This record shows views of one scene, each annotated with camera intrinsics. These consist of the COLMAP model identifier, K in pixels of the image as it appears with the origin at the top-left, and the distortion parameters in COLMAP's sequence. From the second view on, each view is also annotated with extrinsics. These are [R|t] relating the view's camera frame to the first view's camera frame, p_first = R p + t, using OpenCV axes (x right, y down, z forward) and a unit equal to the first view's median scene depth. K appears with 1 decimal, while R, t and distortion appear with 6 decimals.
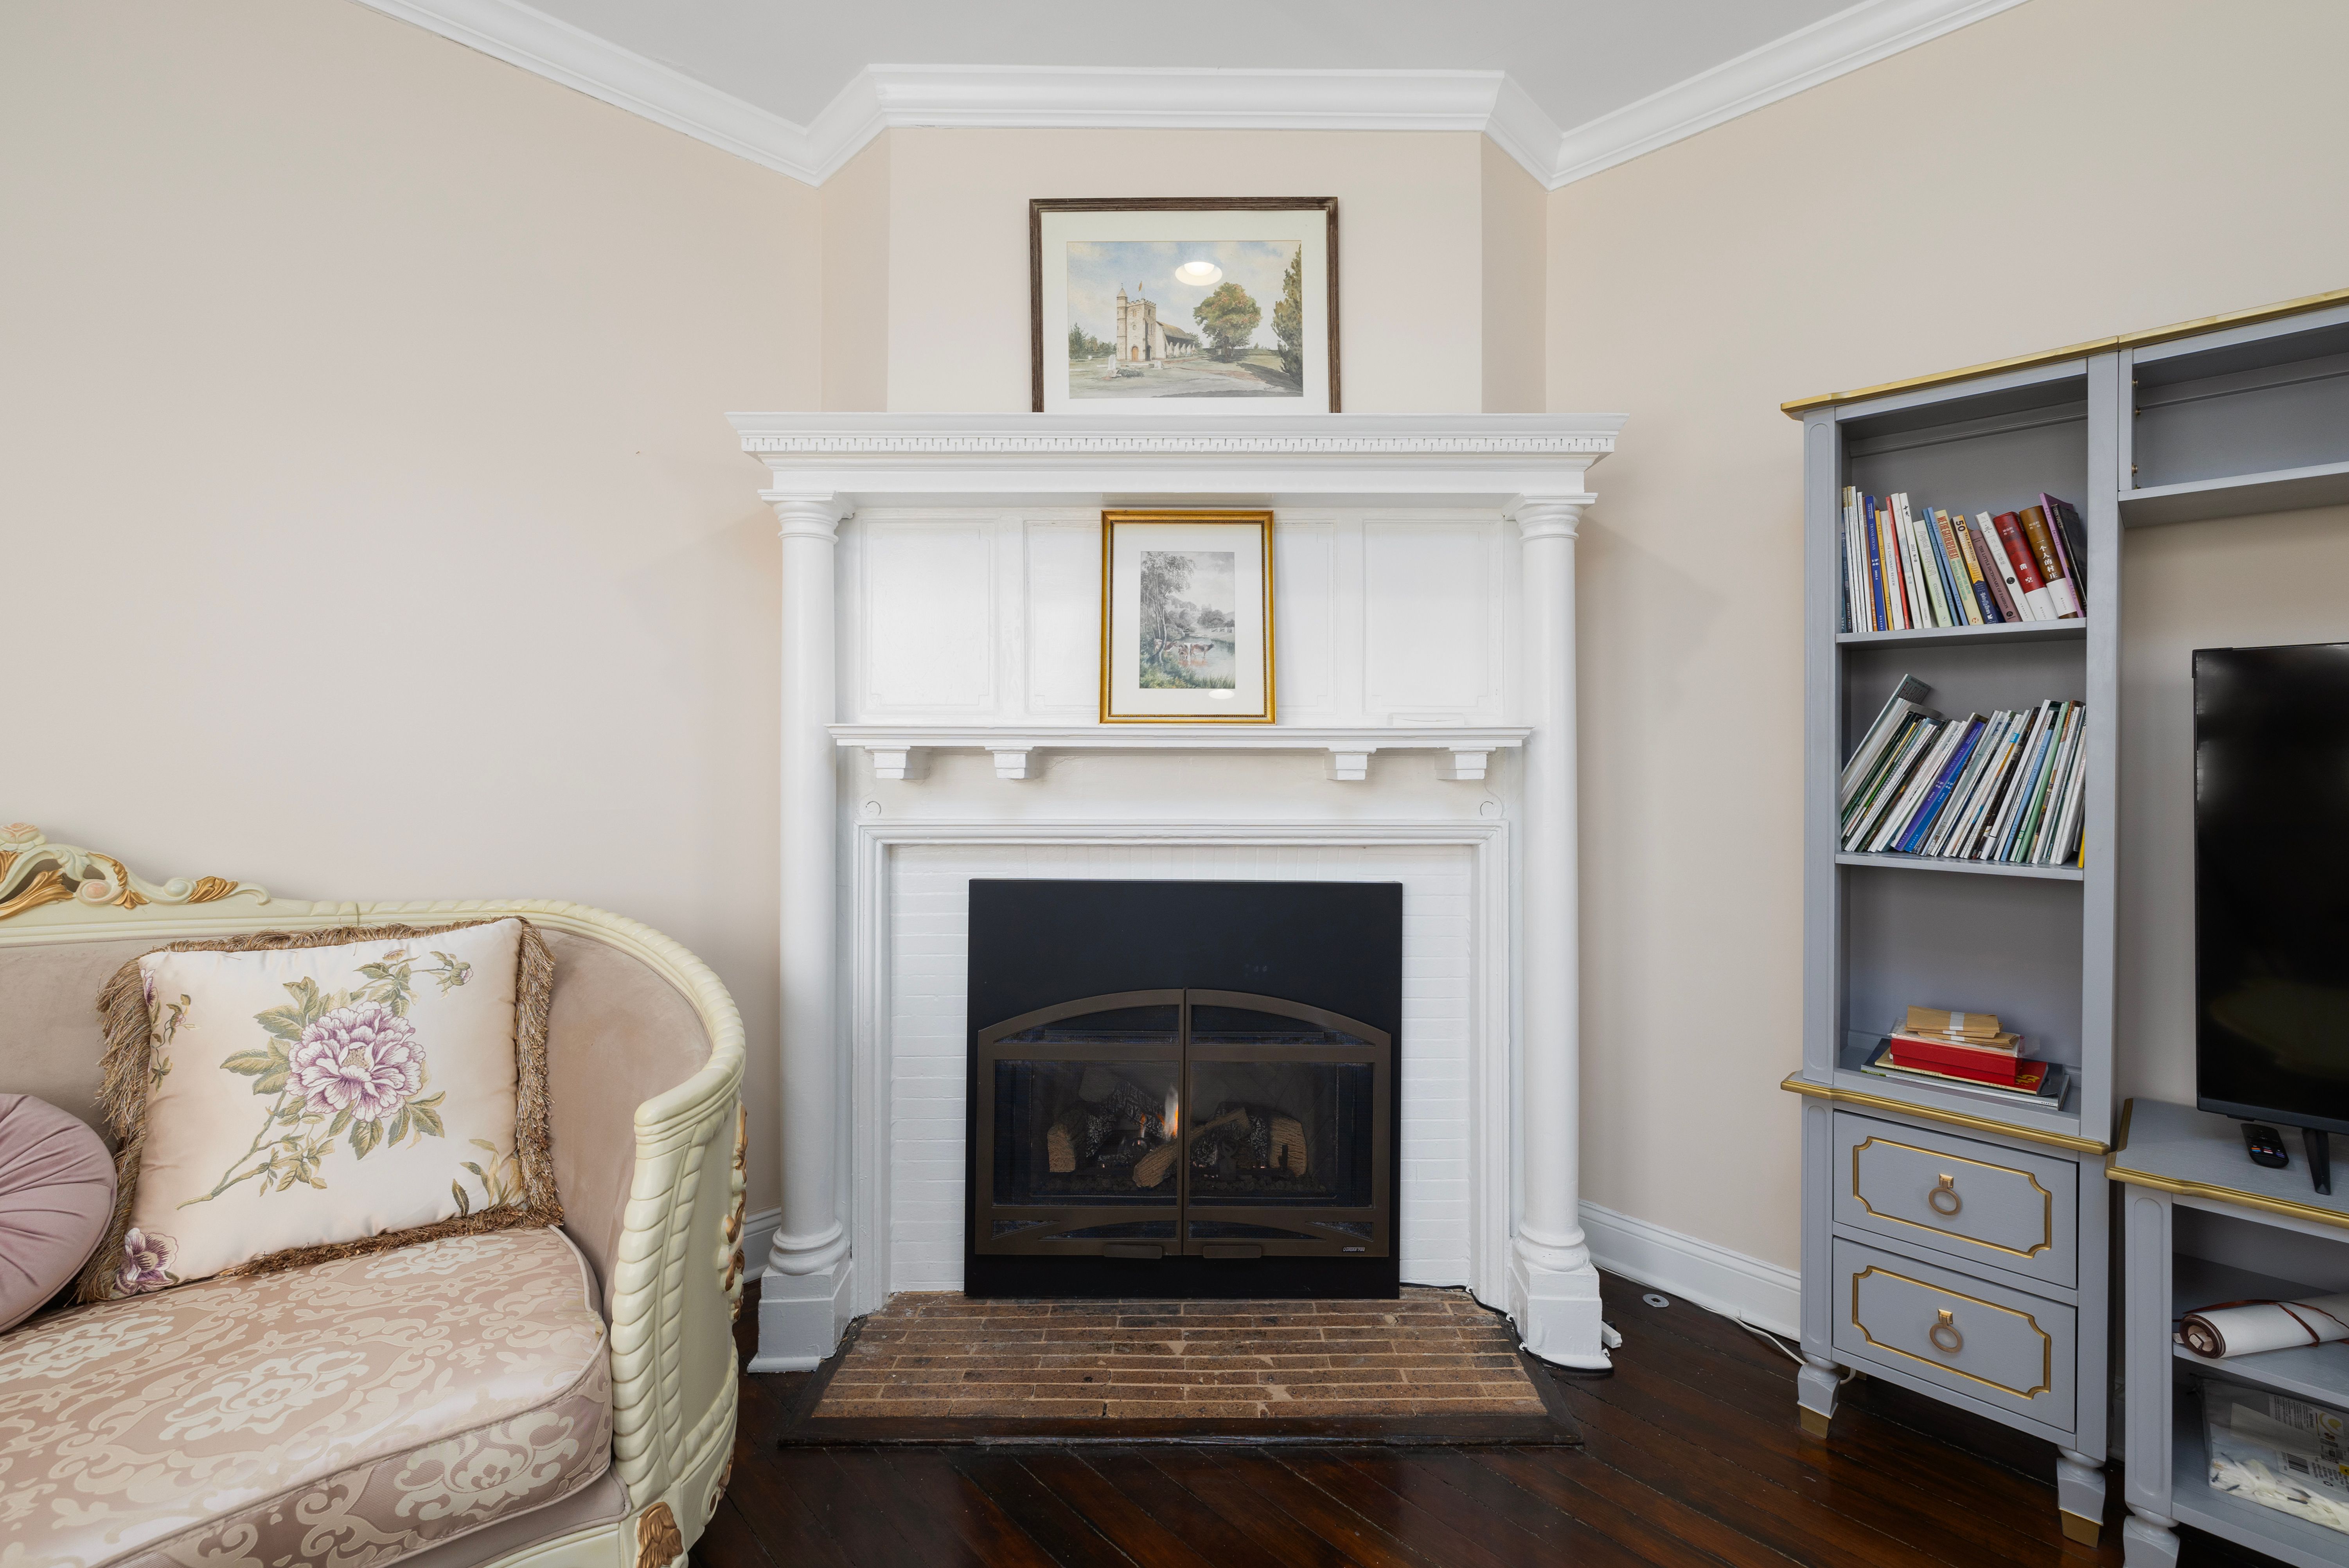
lens RADIAL K [[1005.3, 0, 1186.5], [0, 1005.3, 751.9], [0, 0, 1]] dist [0.000204, 0.000153]
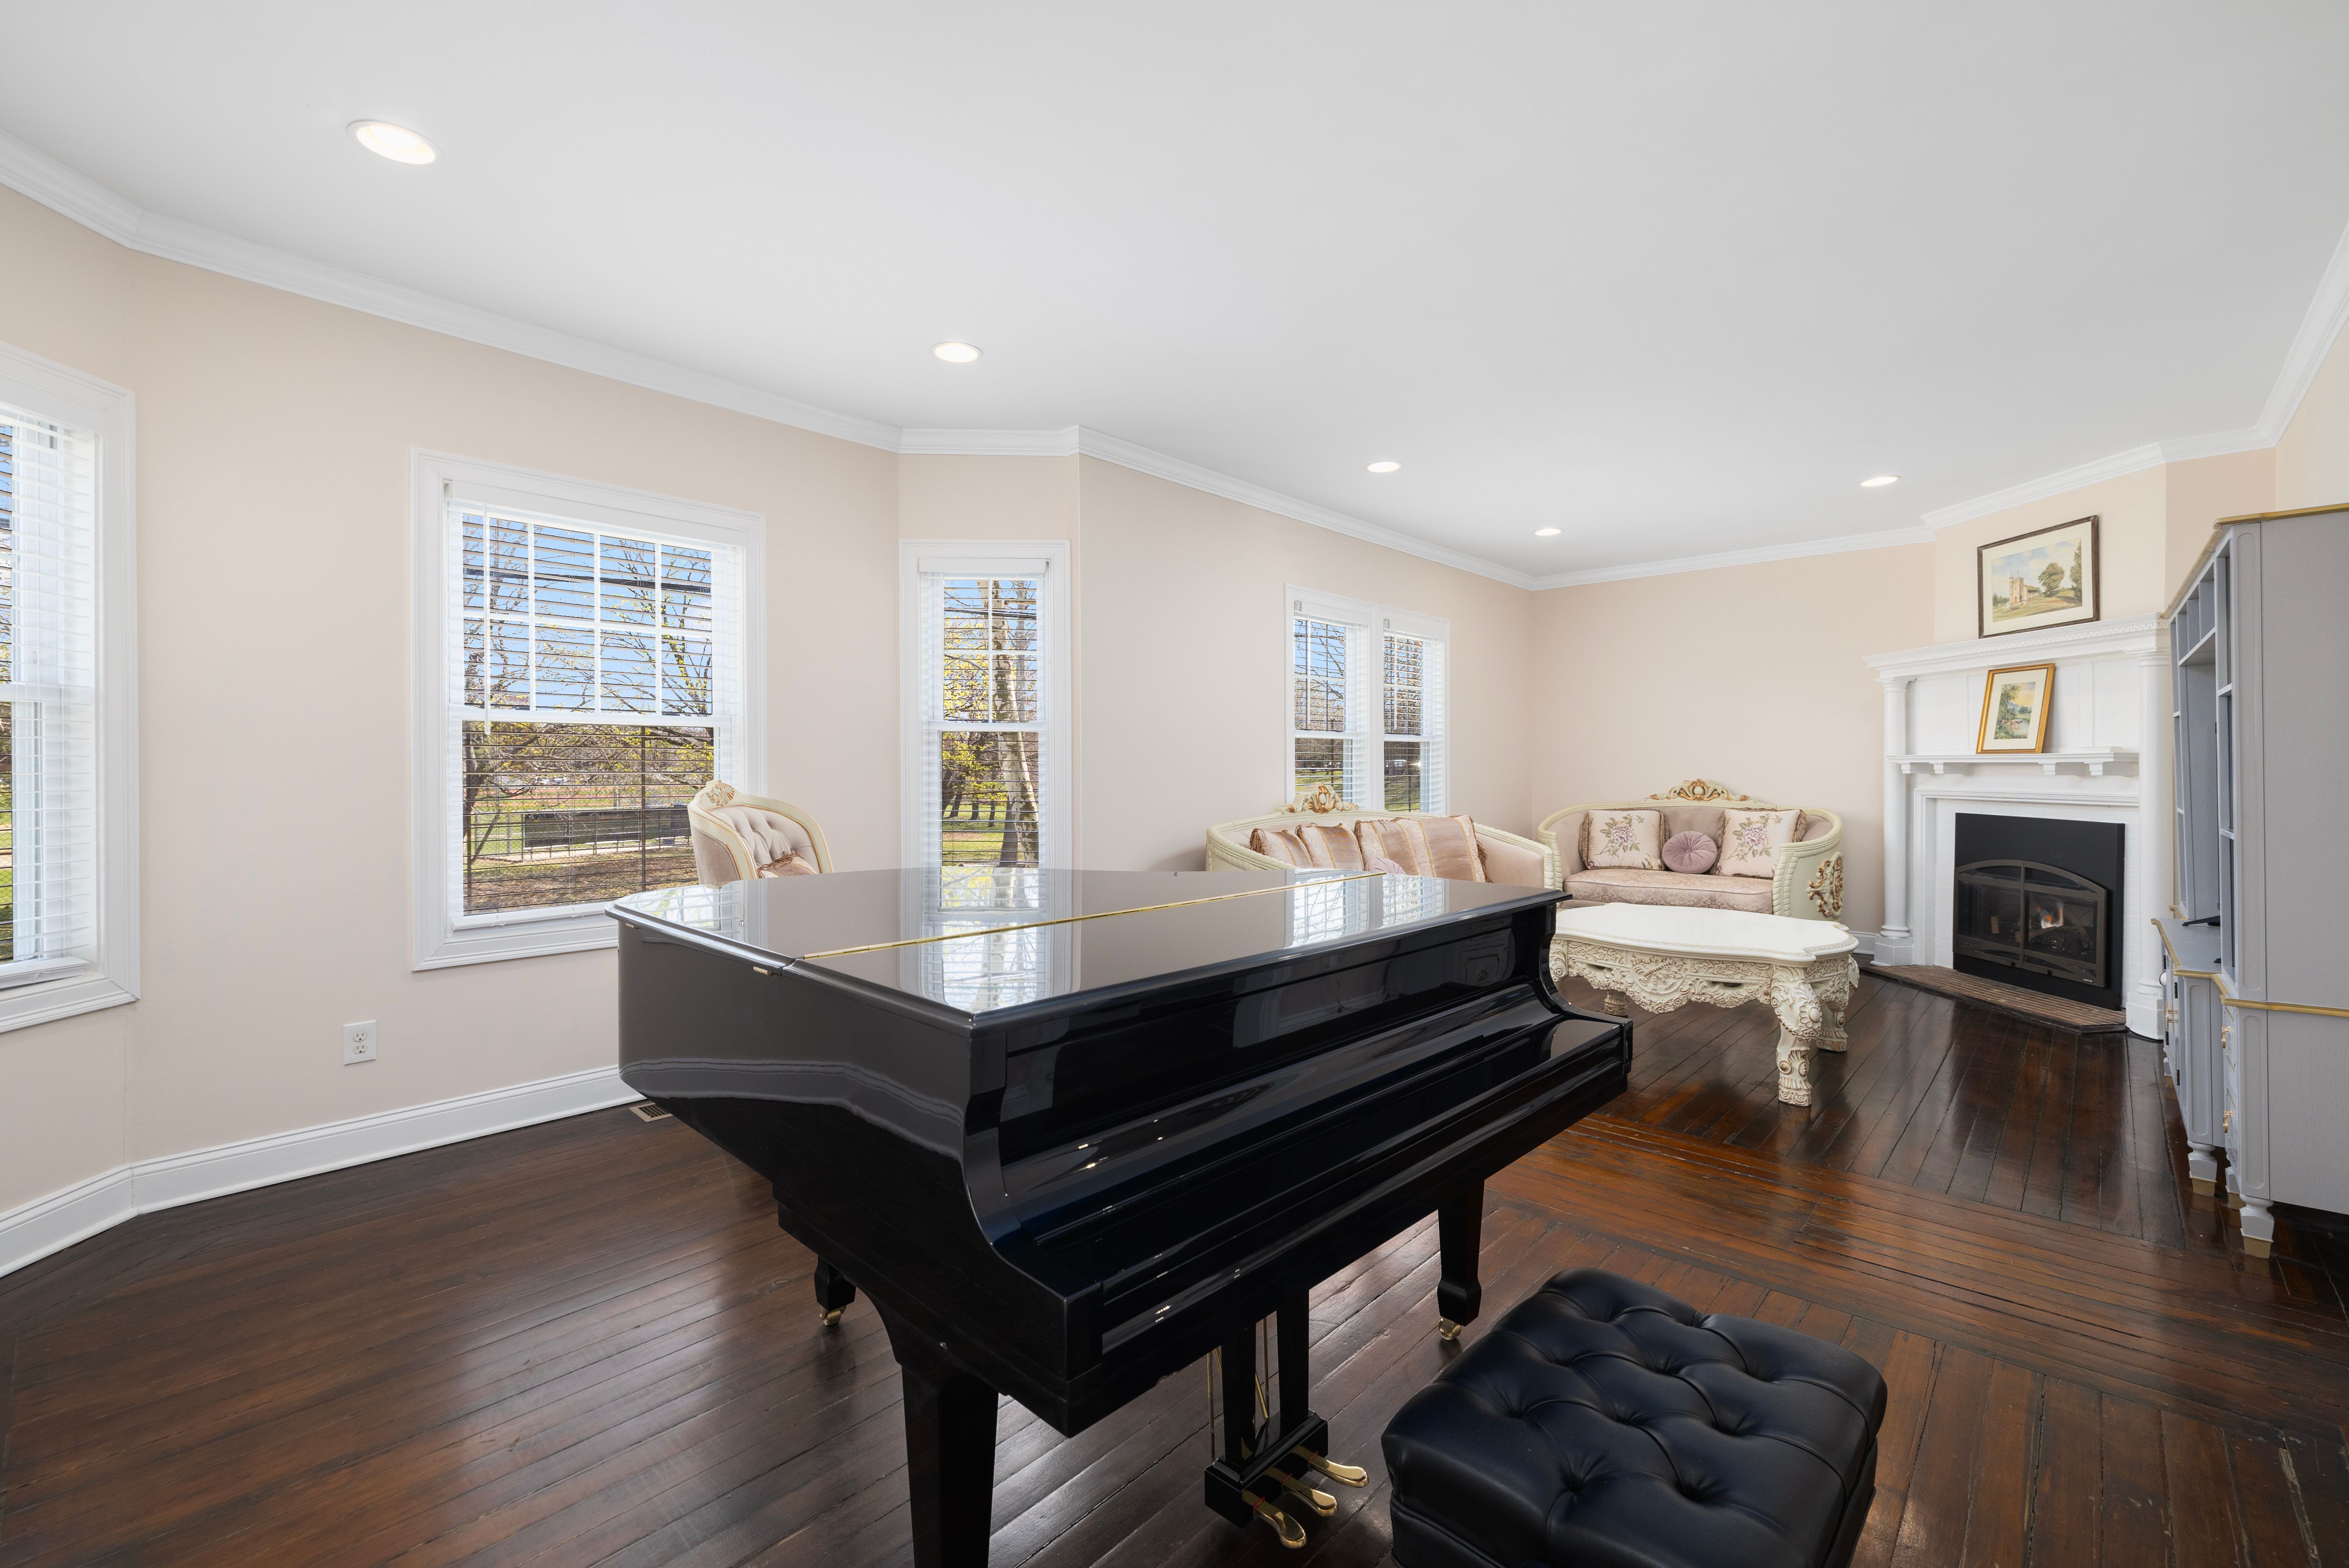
lens RADIAL K [[995.5, 0, 1152.1], [0, 995.5, 768.4], [0, 0, 1]] dist [0.001601, 0.000435]
pose [[0.011610, 0.002291, -0.999930, 2.914679], [0.006034, 0.999979, 0.002361, -0.009166], [0.999914, -0.006061, 0.011596, -1.396437]]
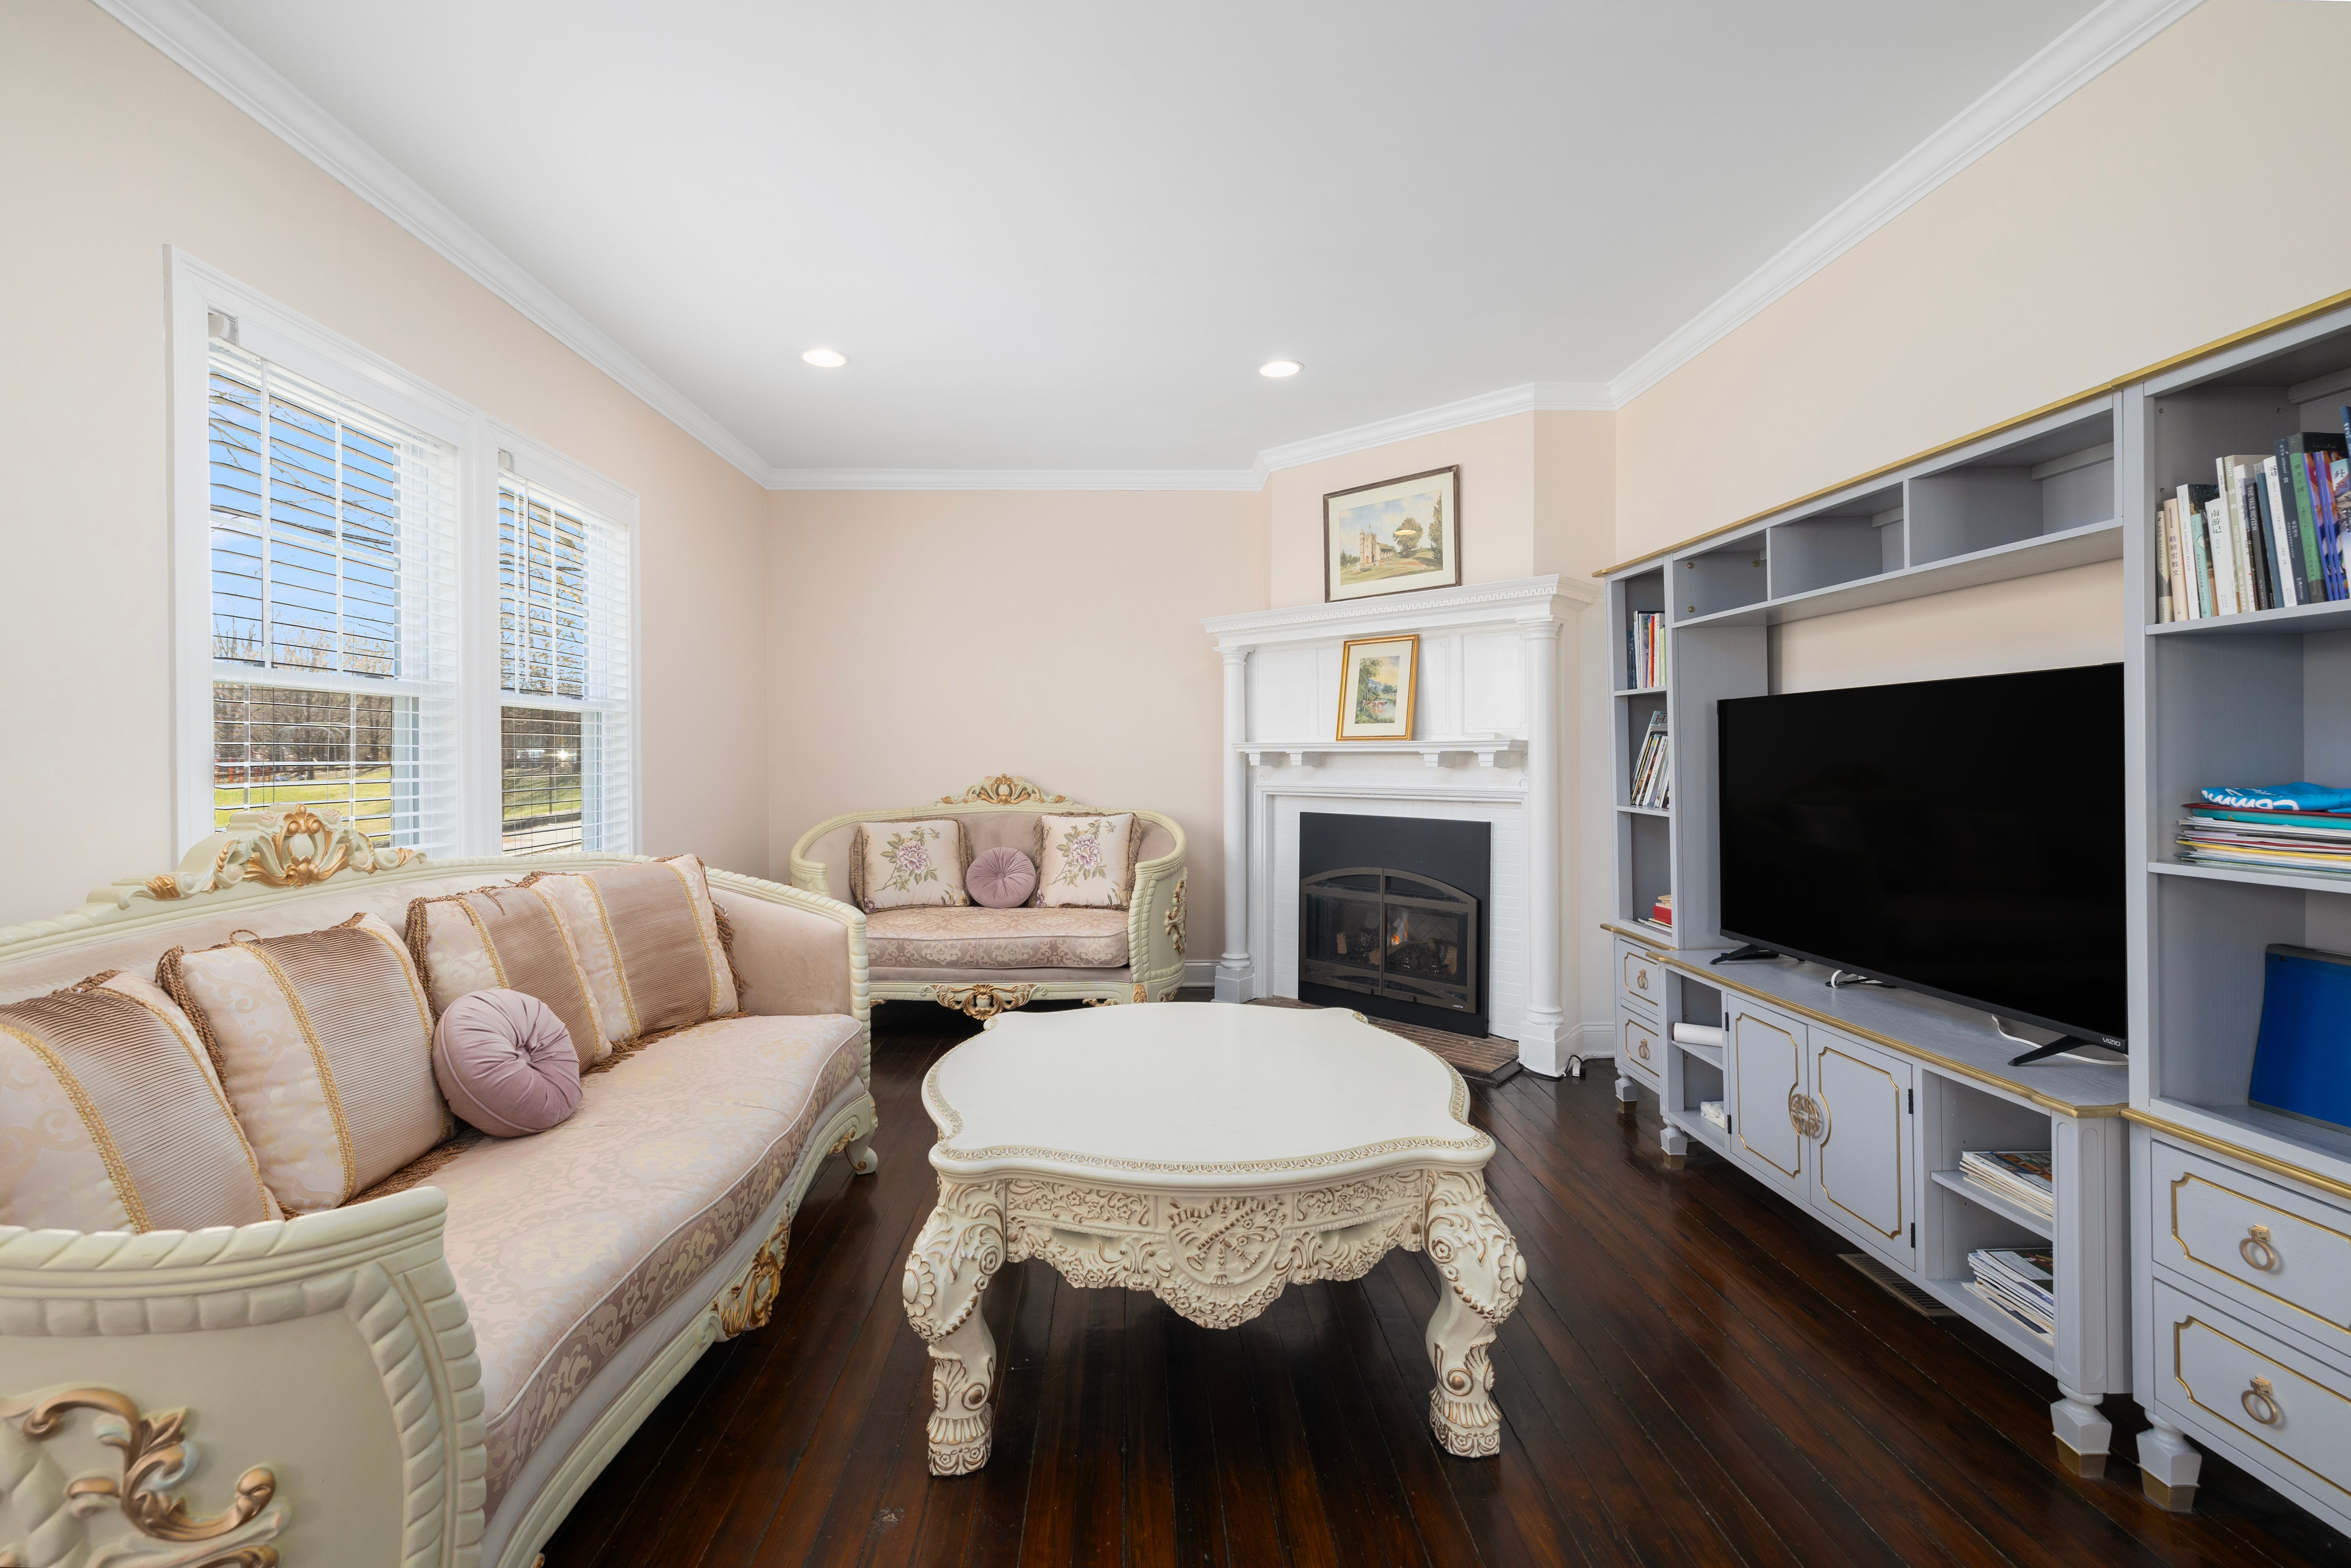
lens RADIAL K [[1007.3, 0, 1162.2], [0, 1007.3, 762.2], [0, 0, 1]] dist [-0.001199, 0.000157]
pose [[0.726104, 0.002617, -0.687580, 1.326170], [0.006080, 0.999929, 0.010227, -0.006927], [0.687558, -0.011606, 0.726037, -0.986918]]
